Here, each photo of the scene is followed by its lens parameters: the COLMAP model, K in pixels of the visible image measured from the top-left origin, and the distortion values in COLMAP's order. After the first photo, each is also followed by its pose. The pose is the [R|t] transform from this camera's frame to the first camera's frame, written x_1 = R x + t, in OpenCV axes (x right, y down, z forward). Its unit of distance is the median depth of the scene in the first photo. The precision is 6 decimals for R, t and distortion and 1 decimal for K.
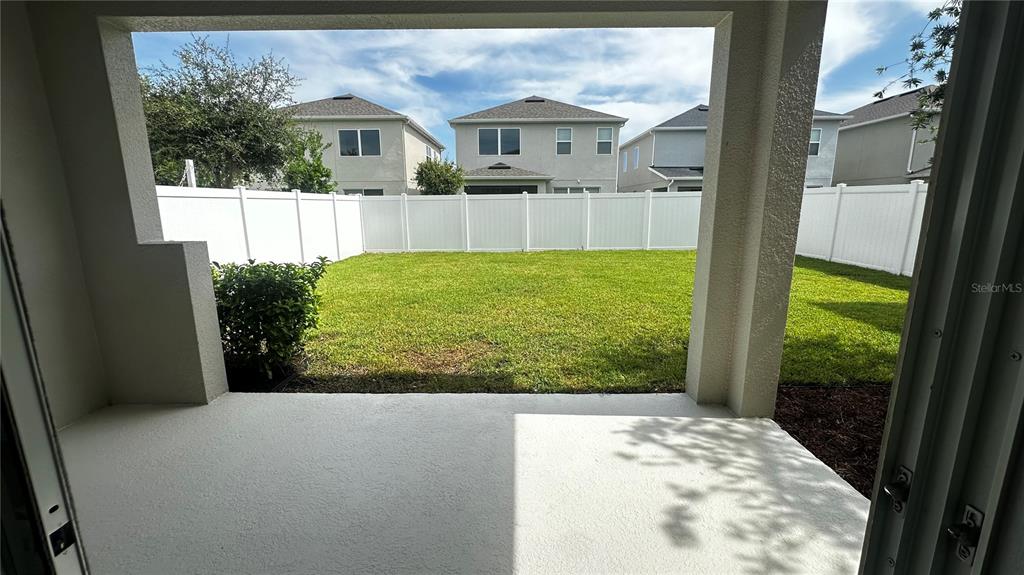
lens RADIAL K [[409.3, 0, 511.0], [0, 409.3, 284.8], [0, 0, 1]] dist [-0.001267, 0.000074]
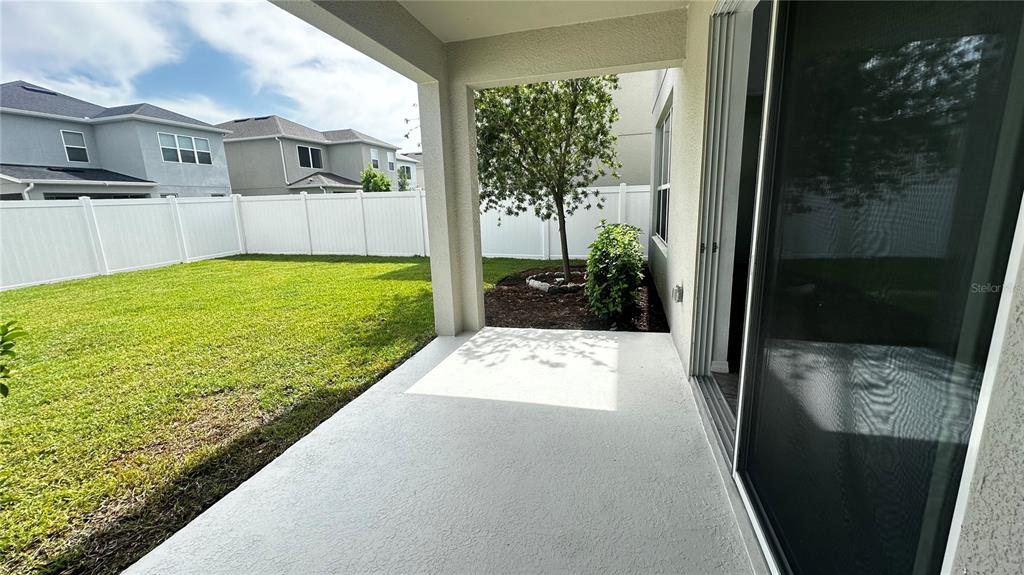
lens RADIAL K [[409.3, 0, 511.0], [0, 409.3, 284.8], [0, 0, 1]] dist [-0.001267, 0.000074]
pose [[0.257850, -0.197514, 0.945781, -0.943474], [0.216665, 0.965772, 0.142619, -0.064827], [-0.941578, 0.168143, 0.291819, 0.371412]]
